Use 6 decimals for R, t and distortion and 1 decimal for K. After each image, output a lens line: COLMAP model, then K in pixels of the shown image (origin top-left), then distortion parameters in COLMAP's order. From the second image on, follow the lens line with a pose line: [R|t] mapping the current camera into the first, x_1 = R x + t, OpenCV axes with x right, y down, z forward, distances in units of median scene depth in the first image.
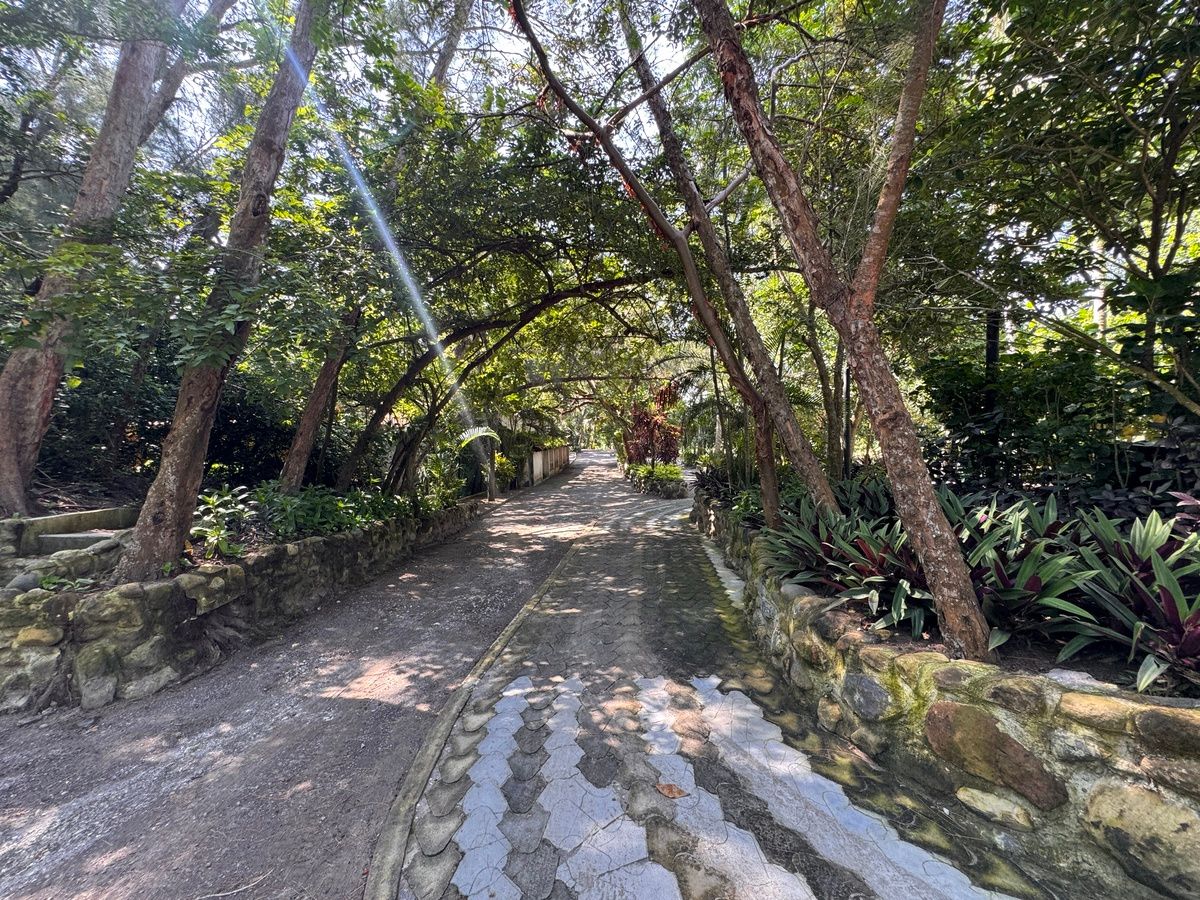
lens RADIAL K [[504.0, 0, 600.0], [0, 504.0, 450.0], [0, 0, 1]] dist [-0.054339, 0.052877]
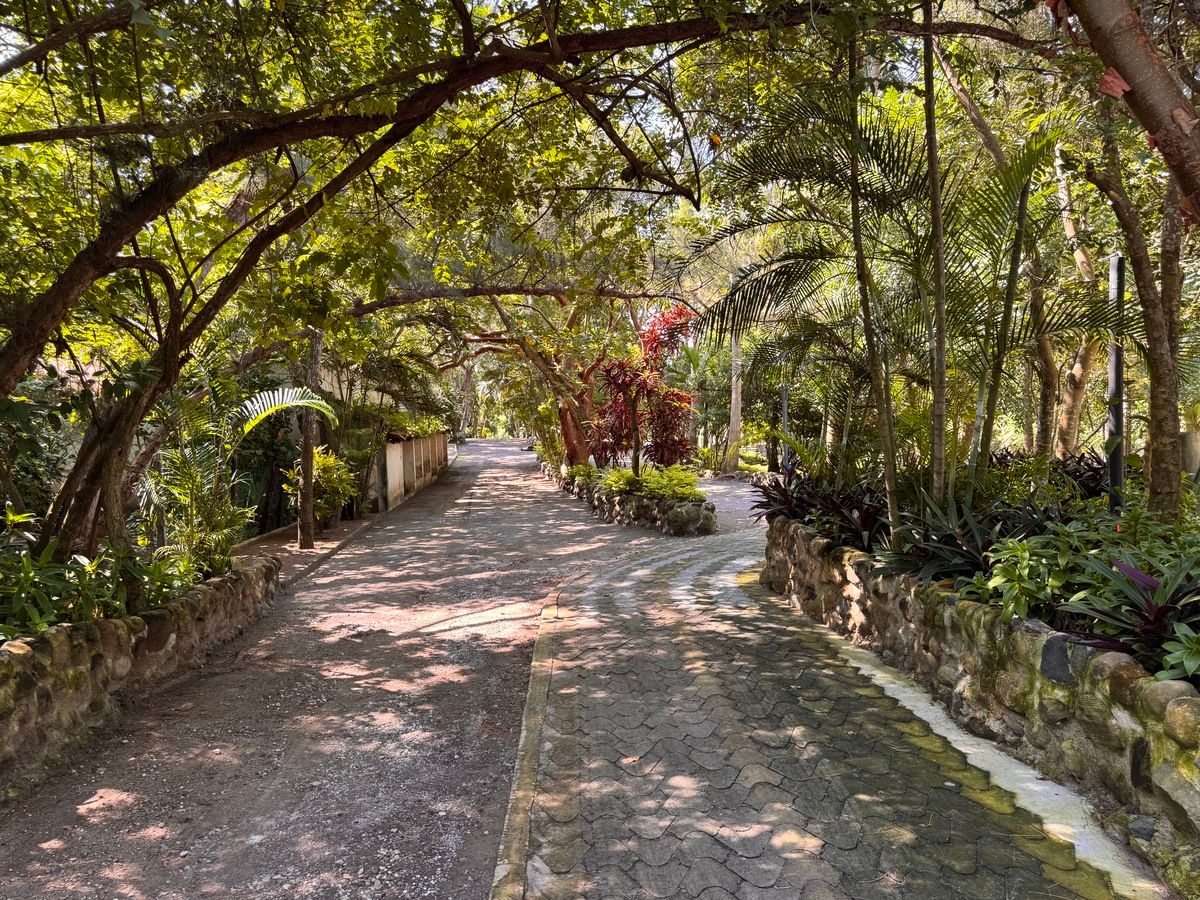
lens RADIAL K [[859.5, 0, 597.5], [0, 859.5, 460.7], [0, 0, 1]] dist [0.004453, -0.006652]
pose [[0.990921, -0.009180, 0.134129, -0.056835], [0.005941, 0.999681, 0.024528, 0.001295], [-0.134311, -0.023508, 0.990660, 0.172752]]
